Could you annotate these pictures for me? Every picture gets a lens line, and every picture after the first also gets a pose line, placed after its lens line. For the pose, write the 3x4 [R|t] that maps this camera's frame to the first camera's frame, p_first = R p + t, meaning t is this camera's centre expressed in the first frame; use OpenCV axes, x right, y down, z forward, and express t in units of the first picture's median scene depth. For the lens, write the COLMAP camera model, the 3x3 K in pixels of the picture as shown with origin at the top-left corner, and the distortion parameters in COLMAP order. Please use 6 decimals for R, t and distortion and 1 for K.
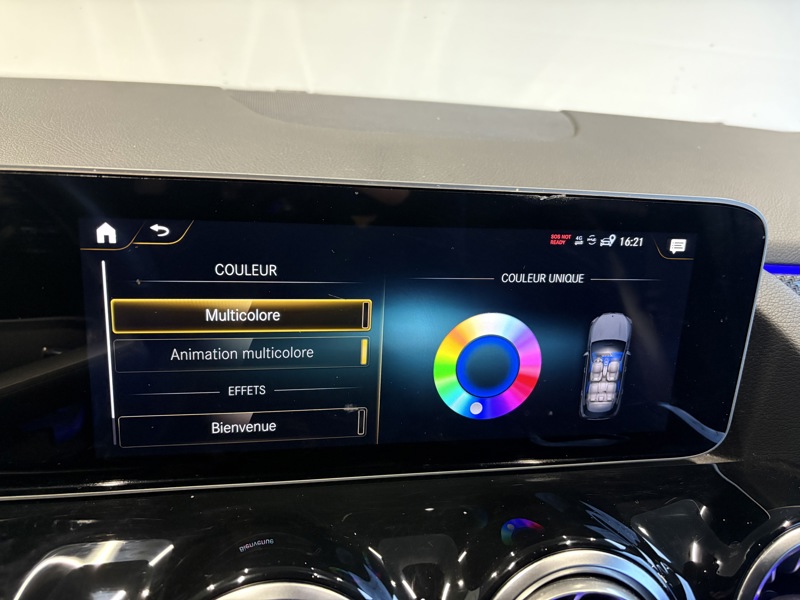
lens RADIAL K [[624.1, 0, 396.1], [0, 624.1, 299.5], [0, 0, 1]] dist [0.032823, -0.062327]
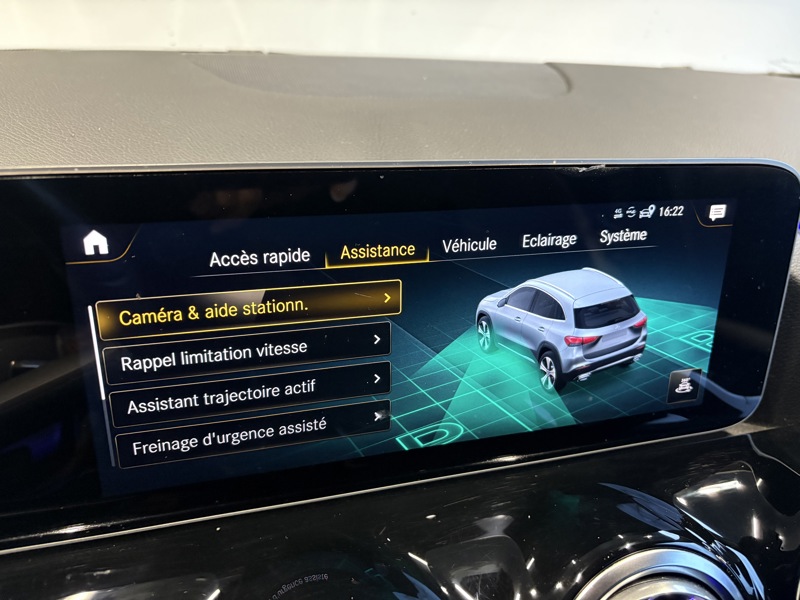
lens RADIAL K [[624.1, 0, 395.0], [0, 624.1, 299.5], [0, 0, 1]] dist [0.032823, -0.062327]
pose [[0.994763, -0.068839, 0.075548, -0.110608], [0.063352, 0.995335, 0.072769, -0.056097], [-0.080205, -0.067601, 0.994483, 0.102913]]
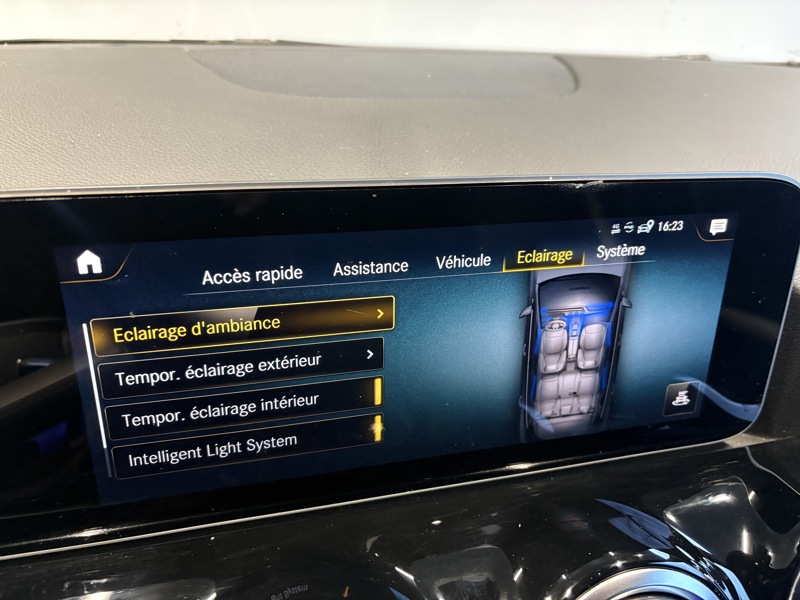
lens RADIAL K [[624.1, 0, 393.4], [0, 624.1, 300.5], [0, 0, 1]] dist [0.032823, -0.062327]
pose [[0.996913, -0.060626, 0.049880, -0.080376], [0.055077, 0.992843, 0.105971, -0.104326], [-0.055947, -0.102897, 0.993117, 0.103735]]
